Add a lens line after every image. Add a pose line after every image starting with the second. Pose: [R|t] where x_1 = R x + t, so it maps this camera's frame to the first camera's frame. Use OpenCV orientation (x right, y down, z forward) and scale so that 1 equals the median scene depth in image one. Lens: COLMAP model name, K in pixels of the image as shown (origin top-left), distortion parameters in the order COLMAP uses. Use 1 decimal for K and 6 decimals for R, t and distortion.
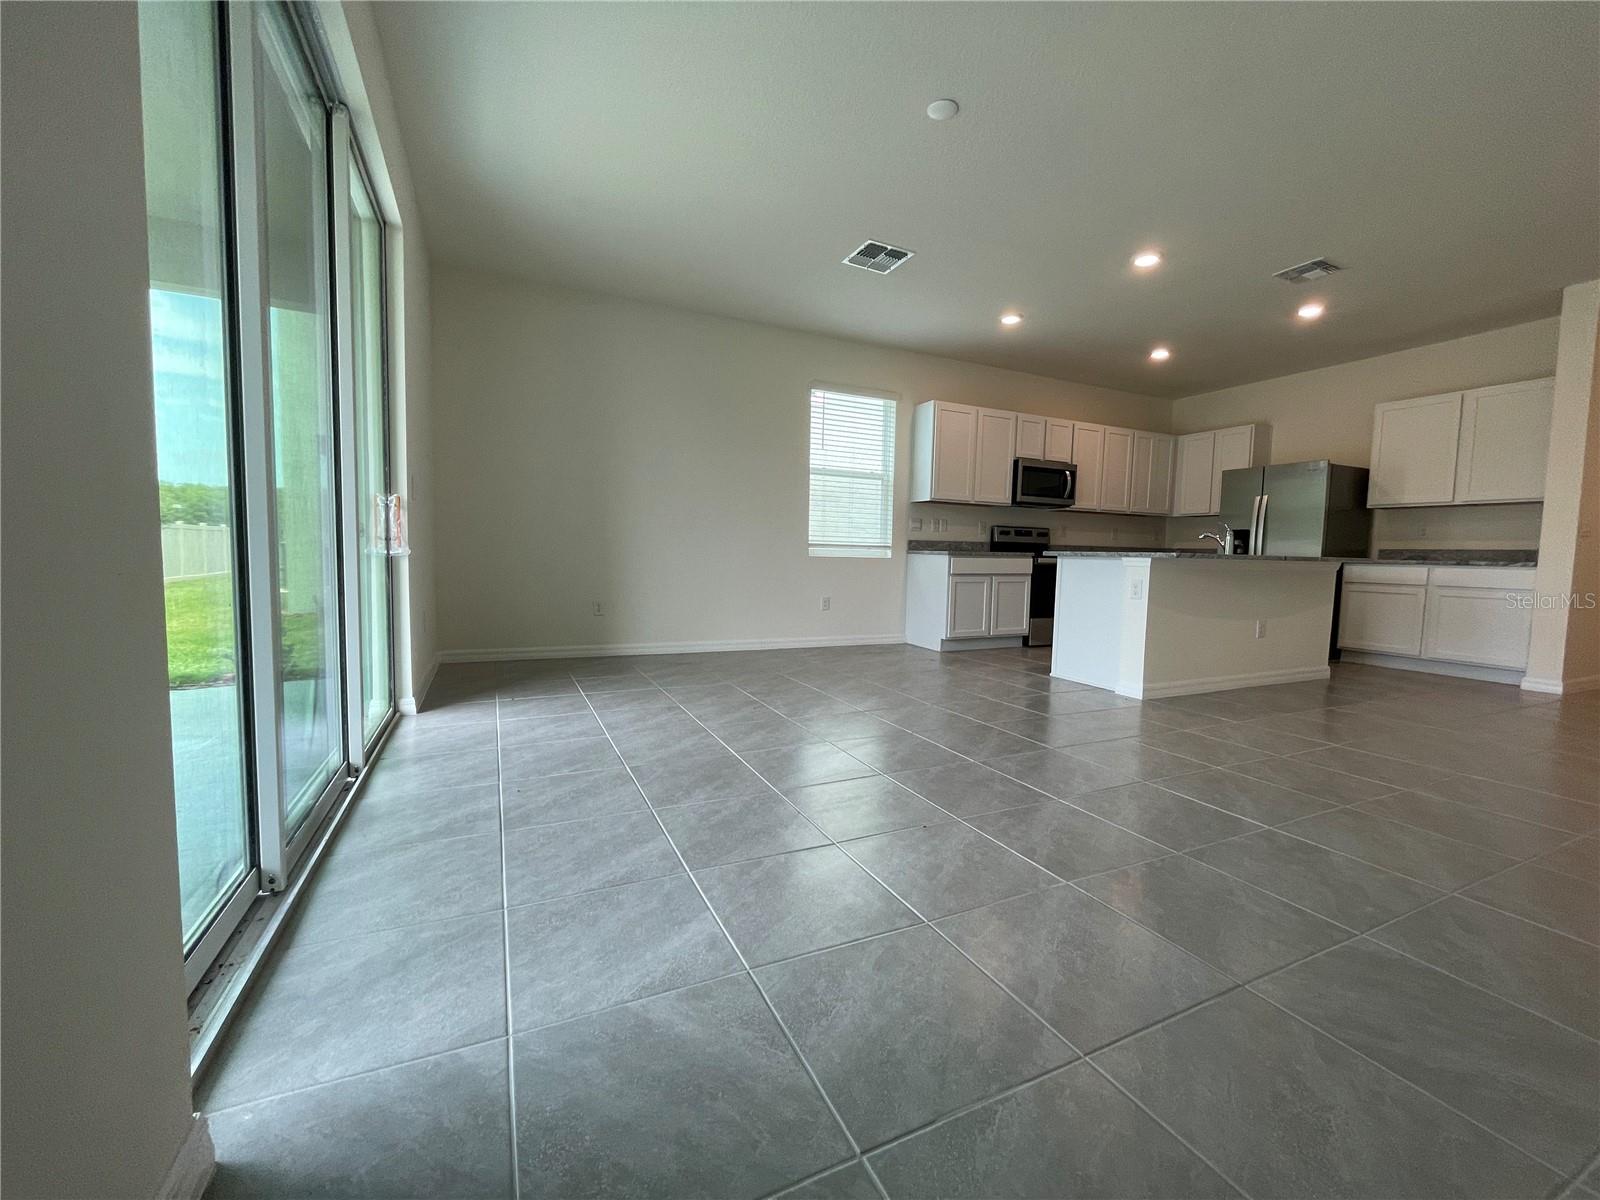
lens RADIAL K [[651.2, 0, 790.6], [0, 651.2, 596.3], [0, 0, 1]] dist [-0.001089, -0.000835]
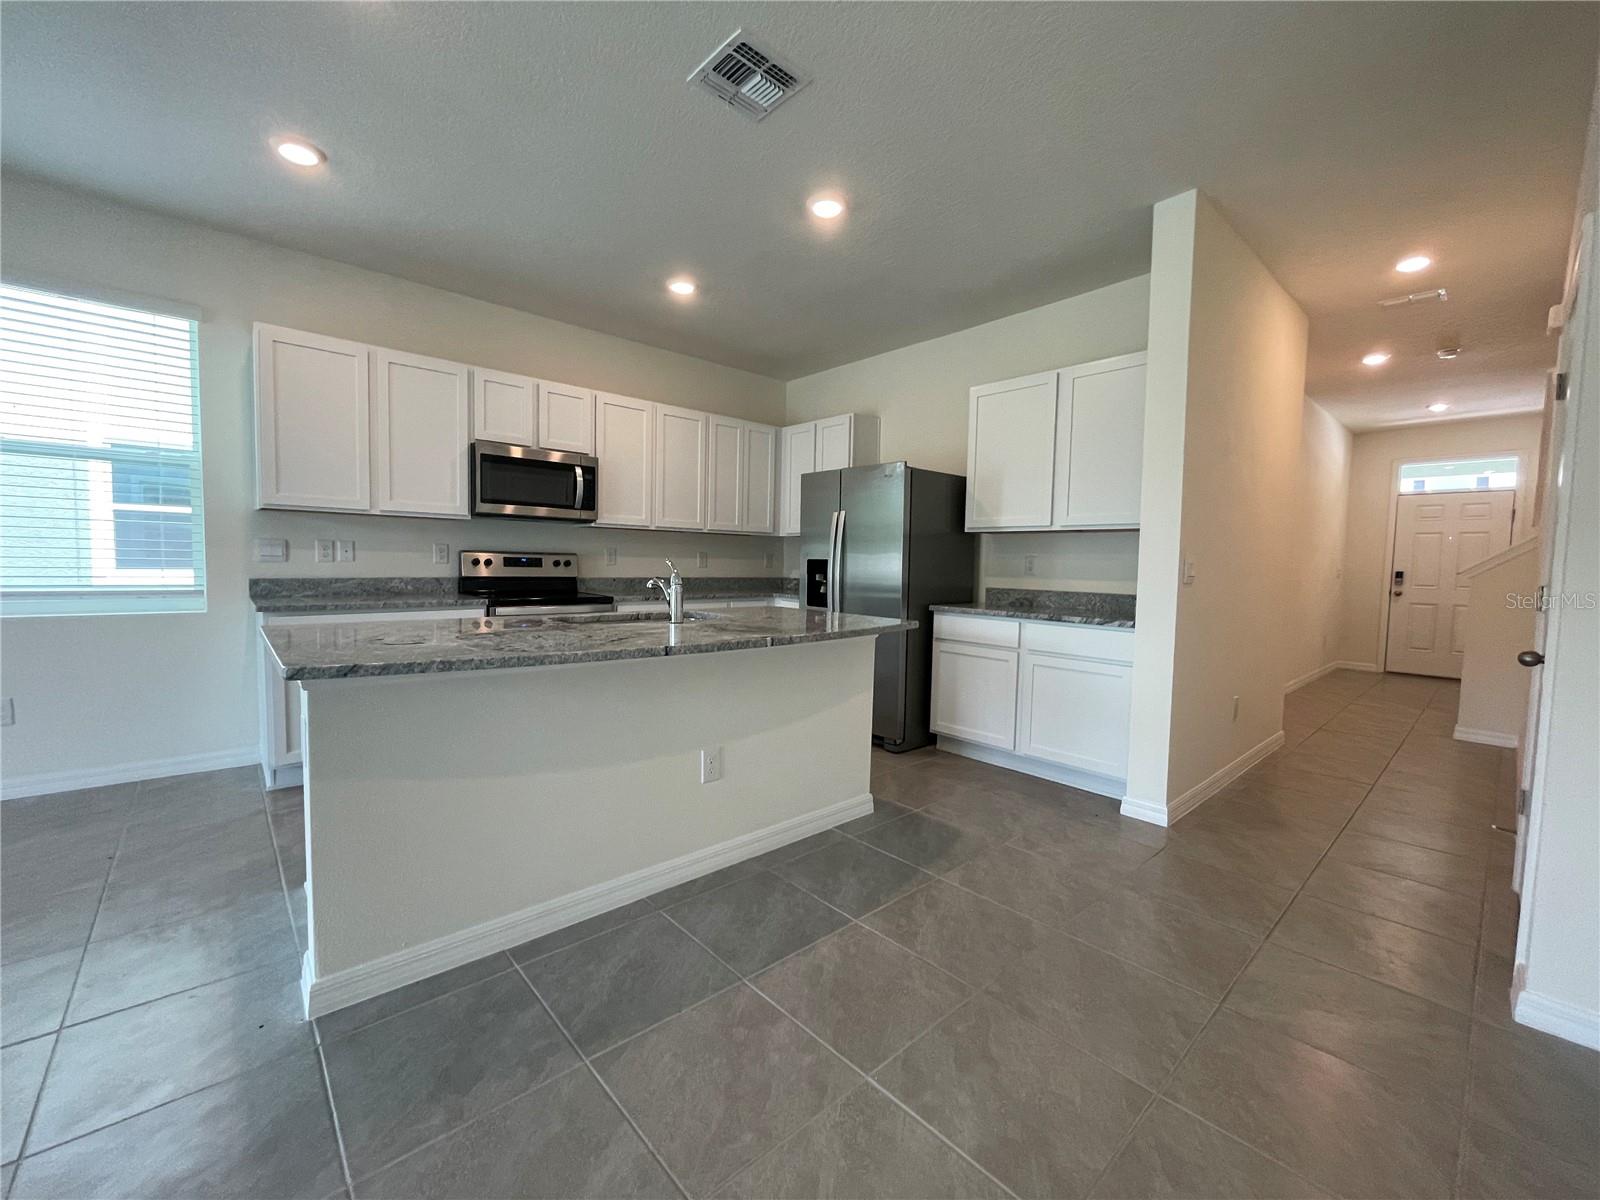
lens RADIAL K [[651.2, 0, 789.6], [0, 651.2, 591.7], [0, 0, 1]] dist [-0.001089, -0.000835]
pose [[0.959892, -0.014448, 0.279998, 0.484180], [0.018639, 0.999751, -0.012308, -0.062547], [-0.279750, 0.017033, 0.959922, 0.357101]]
